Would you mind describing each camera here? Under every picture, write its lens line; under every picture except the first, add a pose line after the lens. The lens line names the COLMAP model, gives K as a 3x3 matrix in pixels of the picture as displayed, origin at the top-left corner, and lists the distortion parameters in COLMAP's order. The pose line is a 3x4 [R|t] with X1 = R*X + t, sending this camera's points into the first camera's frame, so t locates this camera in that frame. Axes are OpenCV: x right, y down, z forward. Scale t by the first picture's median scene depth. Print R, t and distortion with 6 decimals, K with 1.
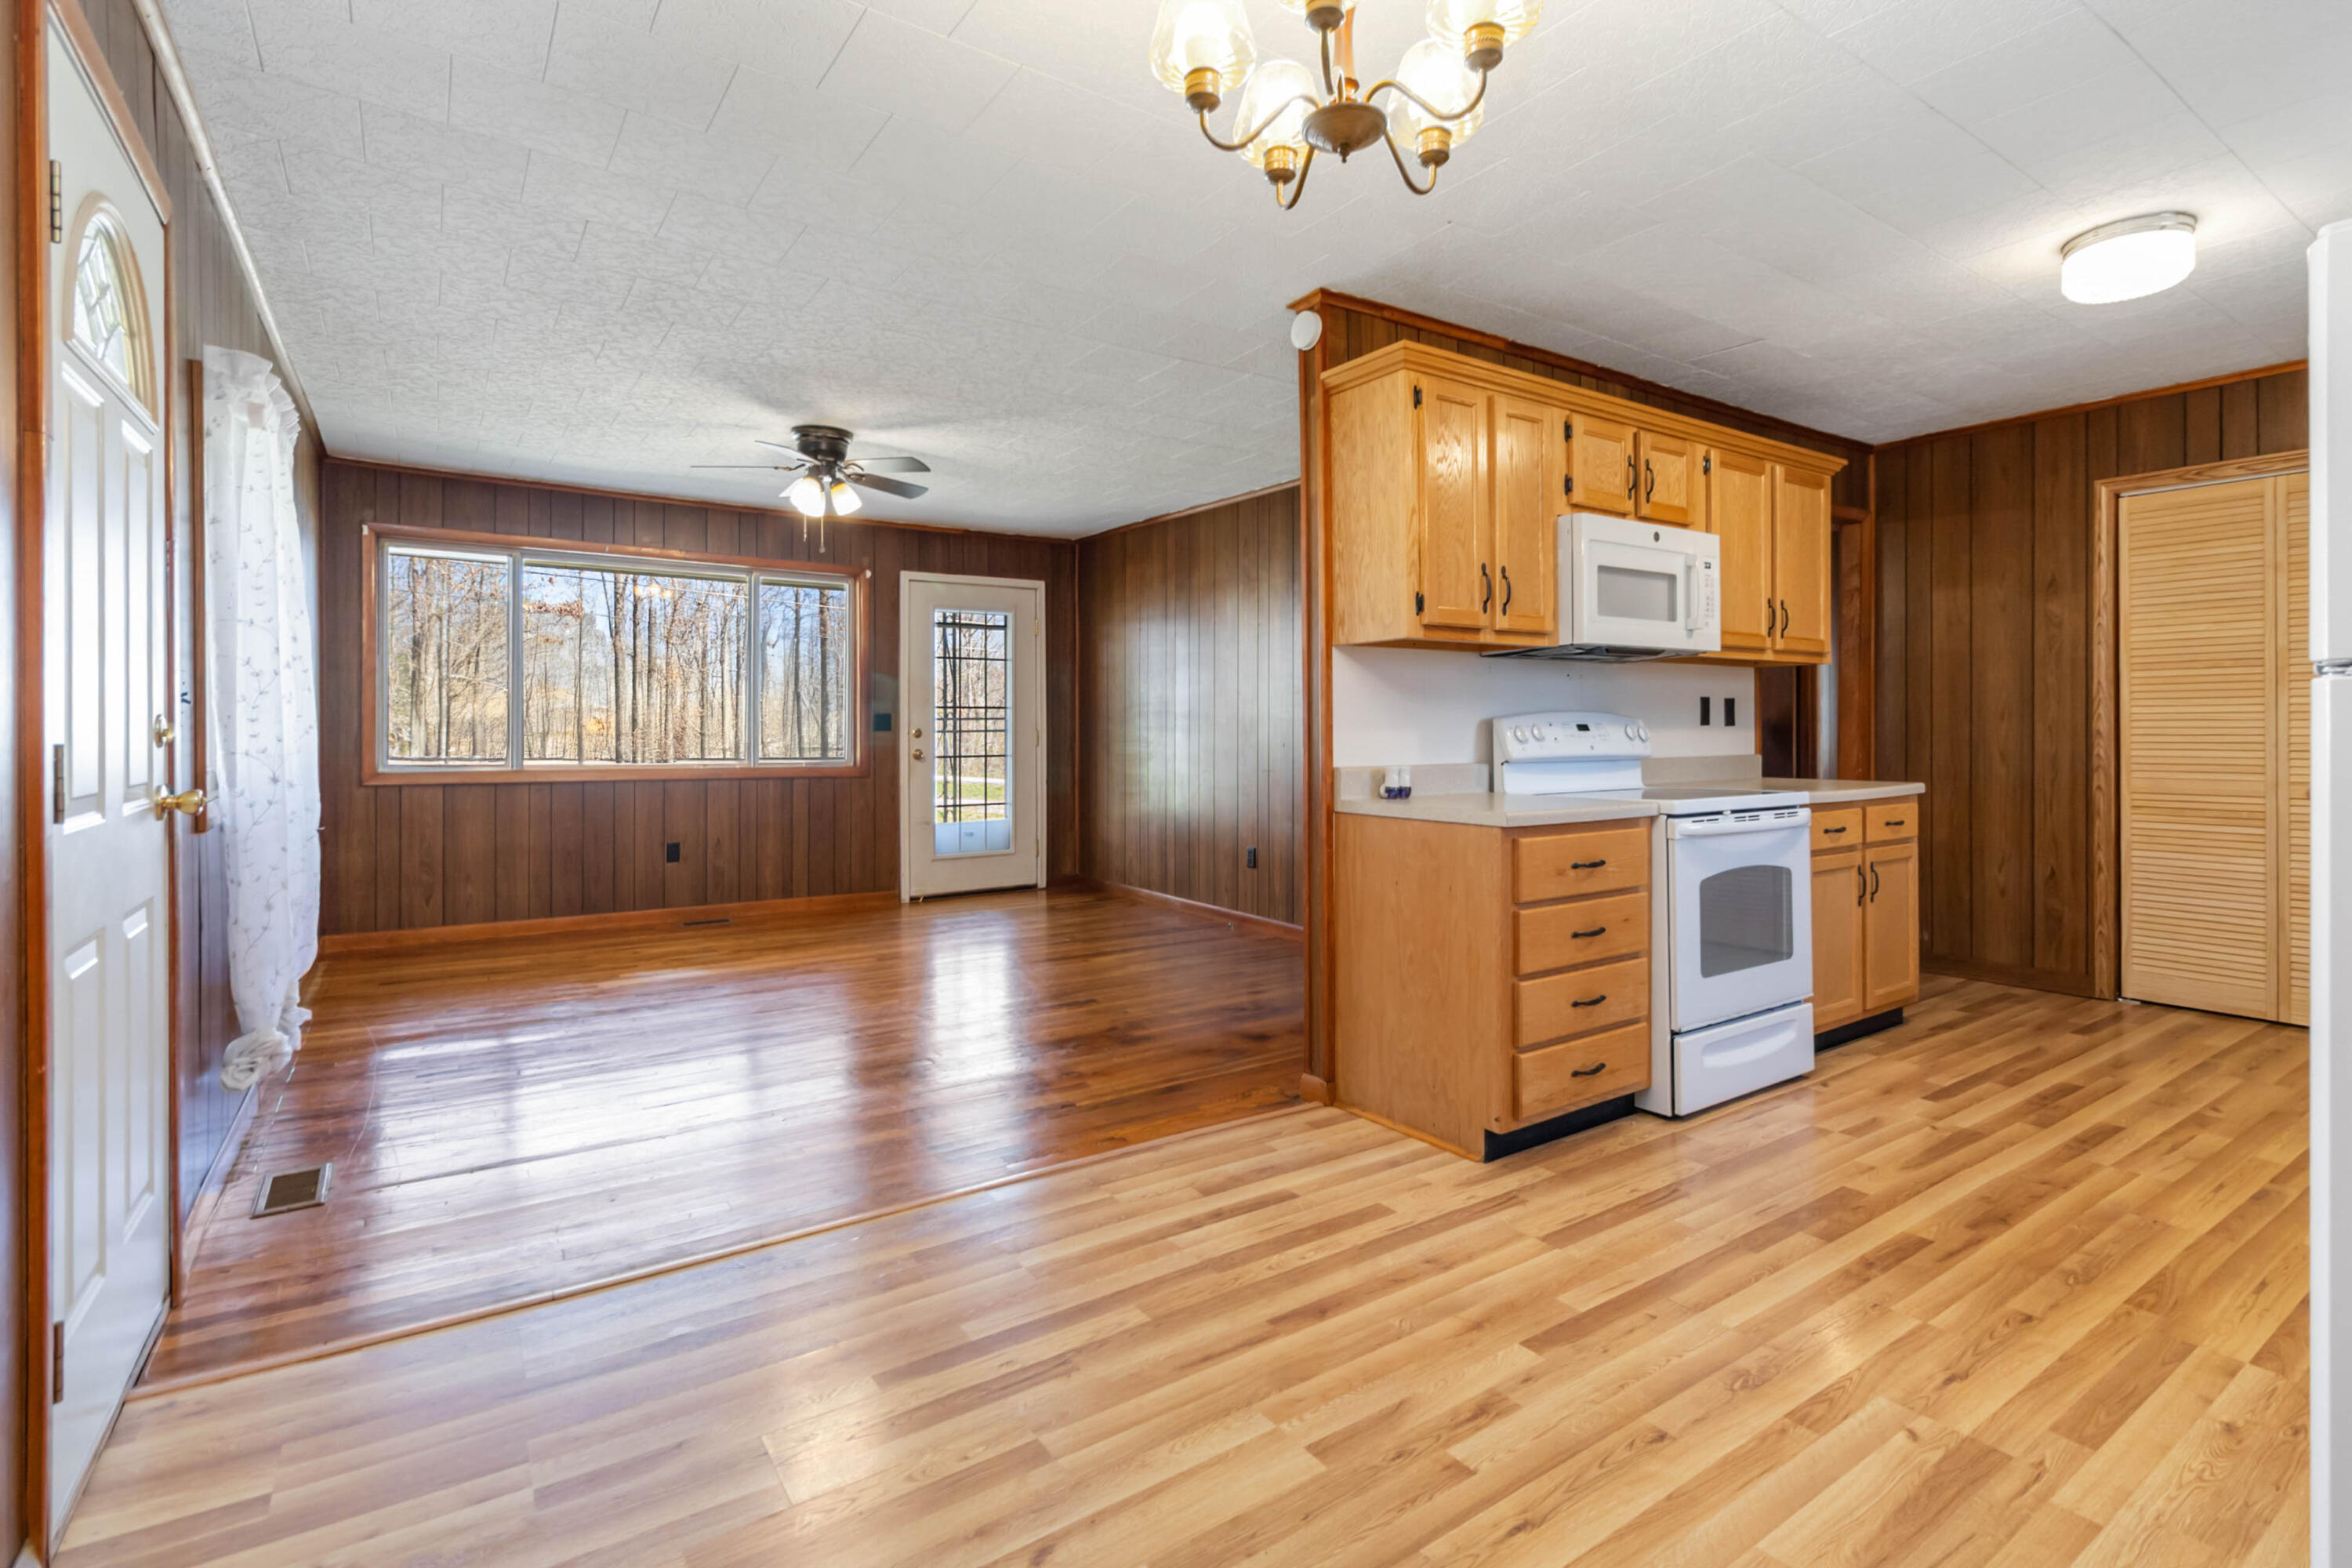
lens RADIAL K [[1111.3, 0, 1178.9], [0, 1111.3, 726.7], [0, 0, 1]] dist [0.000450, 0.000962]
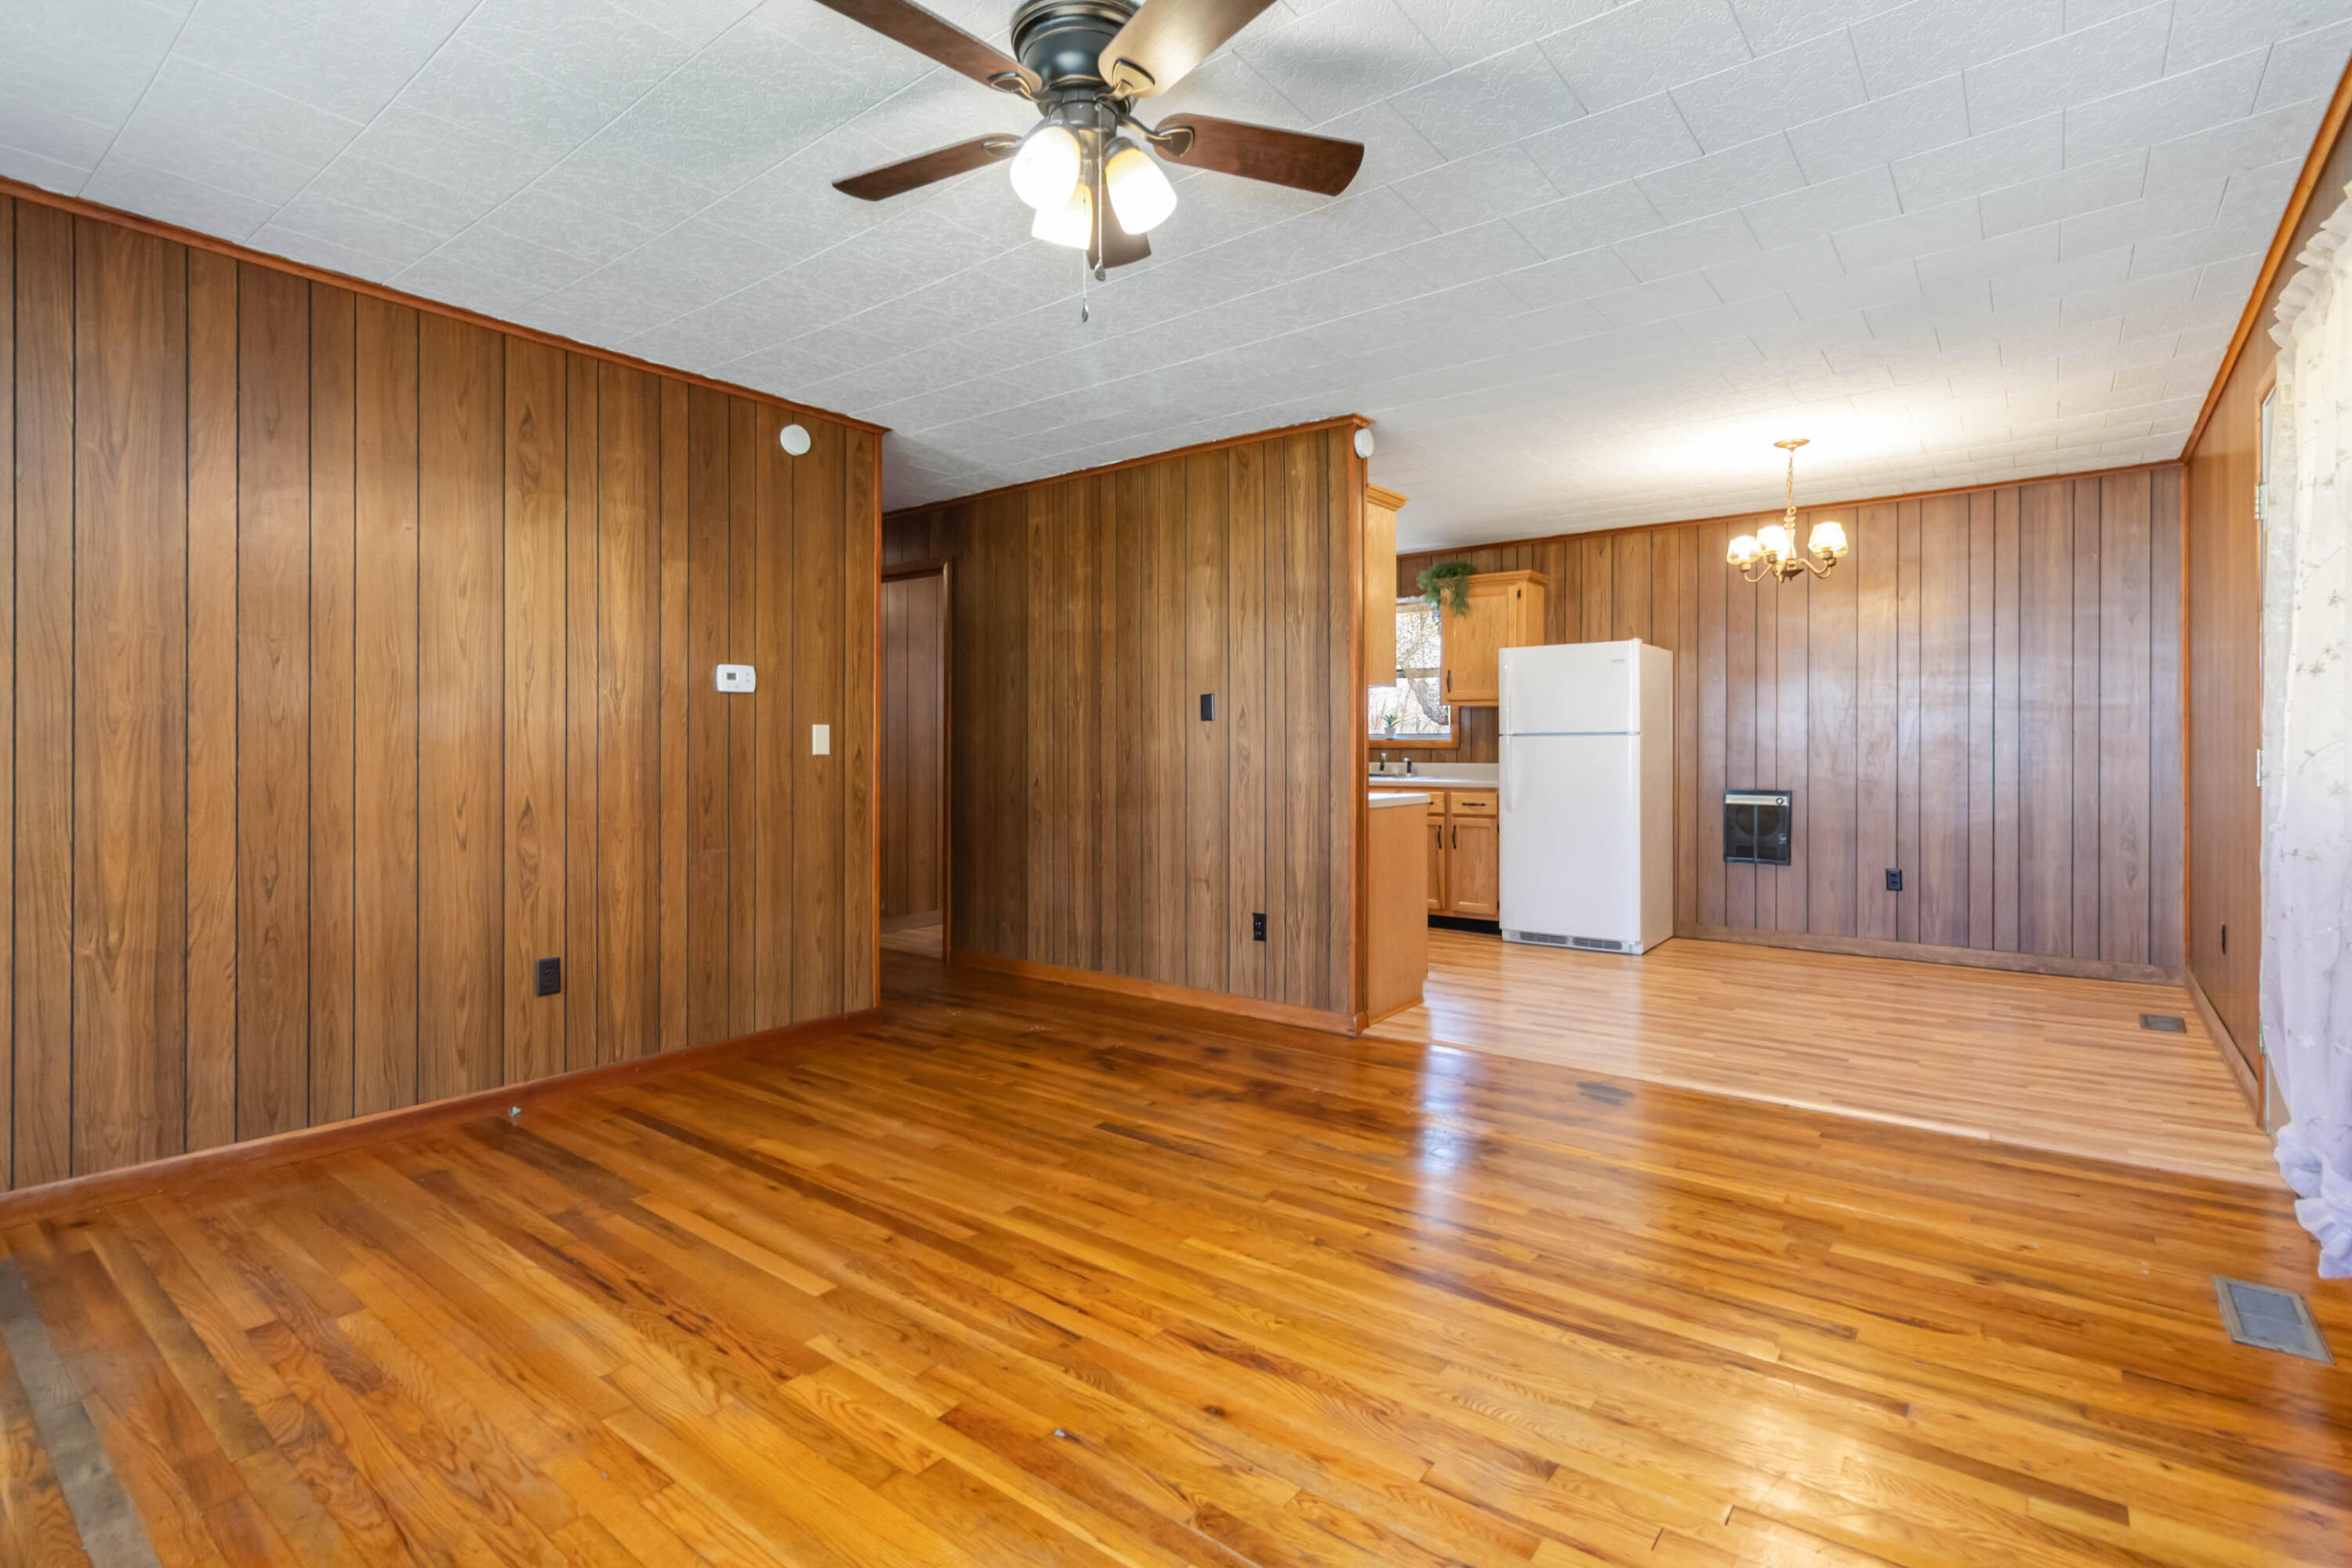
lens RADIAL K [[1111.3, 0, 1182.9], [0, 1111.3, 749.3], [0, 0, 1]] dist [0.000450, 0.000962]
pose [[-0.302841, 0.003402, 0.953035, -0.568379], [0.002982, 0.999992, -0.002622, 0.003843], [-0.953036, 0.002048, -0.302849, 0.852846]]
